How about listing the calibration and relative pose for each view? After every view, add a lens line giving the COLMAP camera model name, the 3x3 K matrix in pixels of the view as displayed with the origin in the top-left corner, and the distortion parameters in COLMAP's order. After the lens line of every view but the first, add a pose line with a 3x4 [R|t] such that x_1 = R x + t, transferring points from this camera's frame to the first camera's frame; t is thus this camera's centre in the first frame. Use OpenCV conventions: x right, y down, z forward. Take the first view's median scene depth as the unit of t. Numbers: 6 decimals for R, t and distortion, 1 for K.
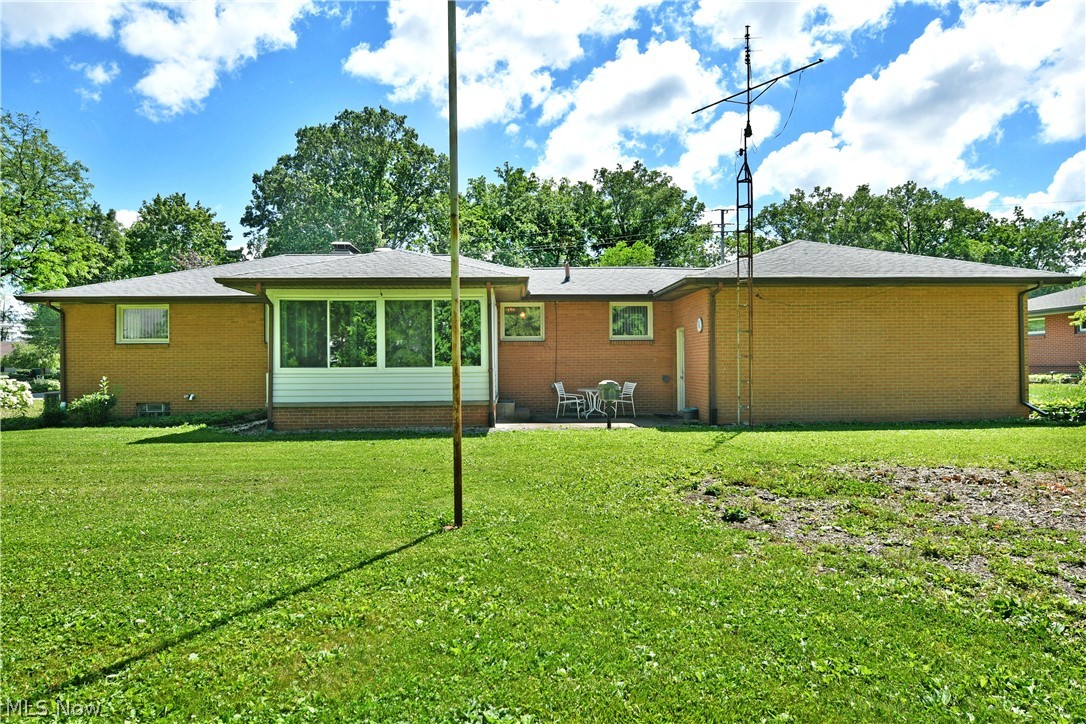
lens RADIAL K [[658.0, 0, 544.5], [0, 658.0, 367.1], [0, 0, 1]] dist [0.000185, -0.001162]
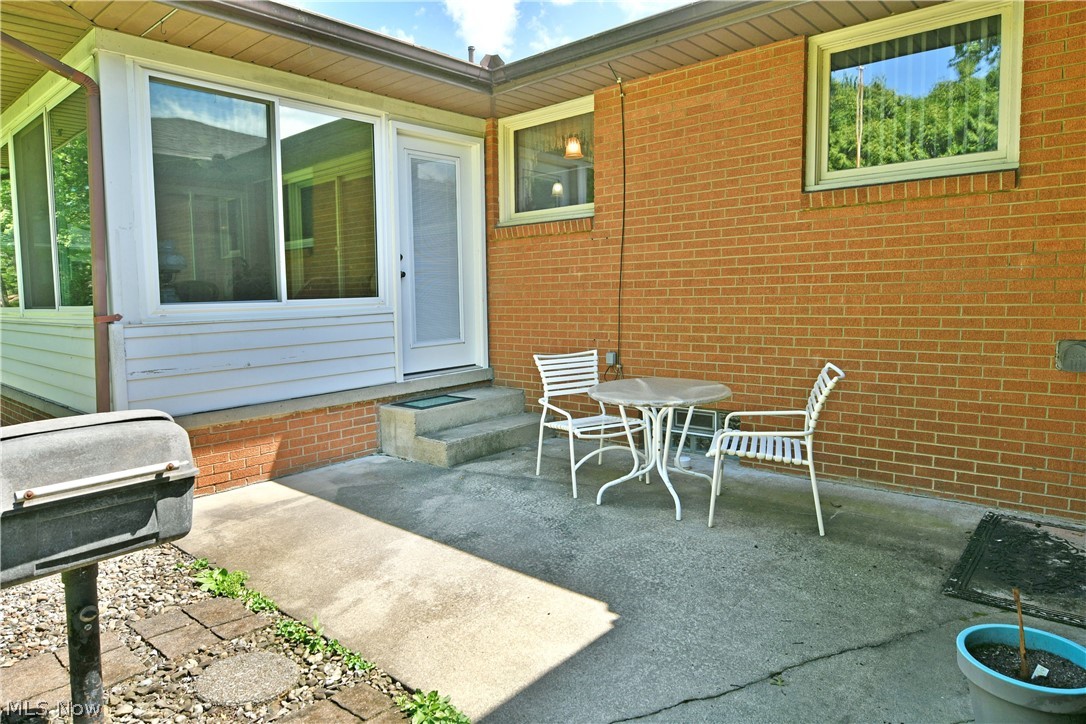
lens RADIAL K [[665.1, 0, 541.6], [0, 665.1, 335.4], [0, 0, 1]] dist [0.000423, -0.000152]
pose [[0.724185, 0.038962, -0.688504, 0.206725], [0.013921, 0.997373, 0.071084, -0.005204], [0.689465, -0.061063, 0.721740, 0.750518]]
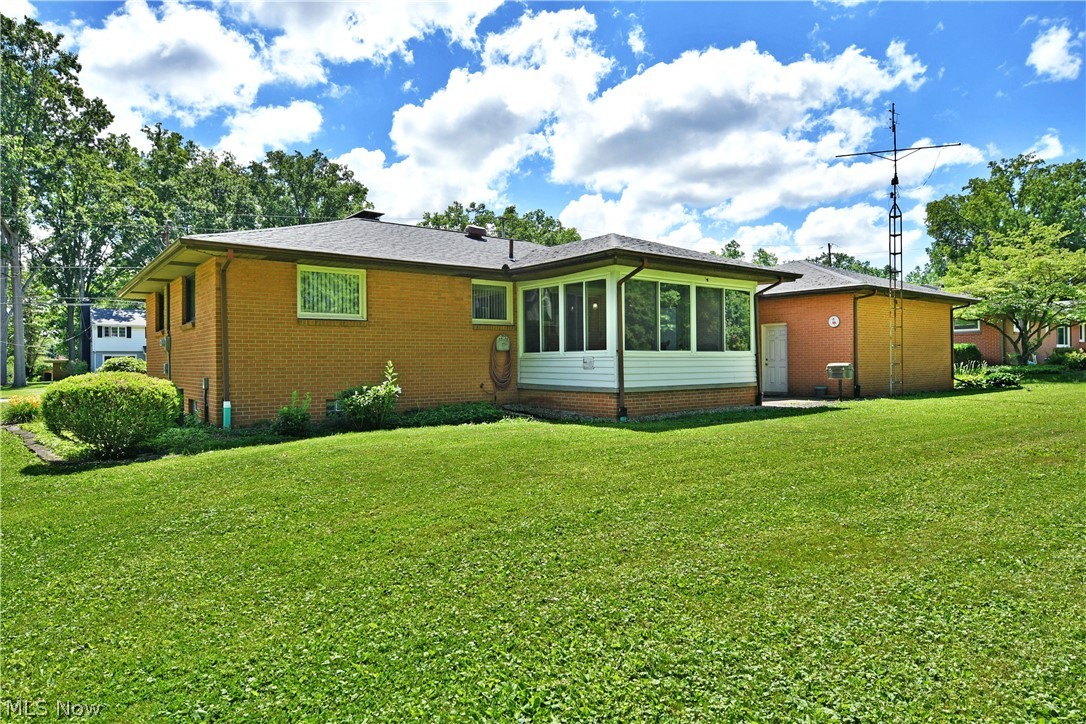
lens RADIAL K [[659.1, 0, 545.5], [0, 659.1, 357.2], [0, 0, 1]] dist [-0.006401, -0.001327]
pose [[0.818062, 0.005817, 0.575101, -0.822838], [0.004850, 0.999844, -0.017013, 0.020824], [-0.575110, 0.016707, 0.817905, 0.237496]]
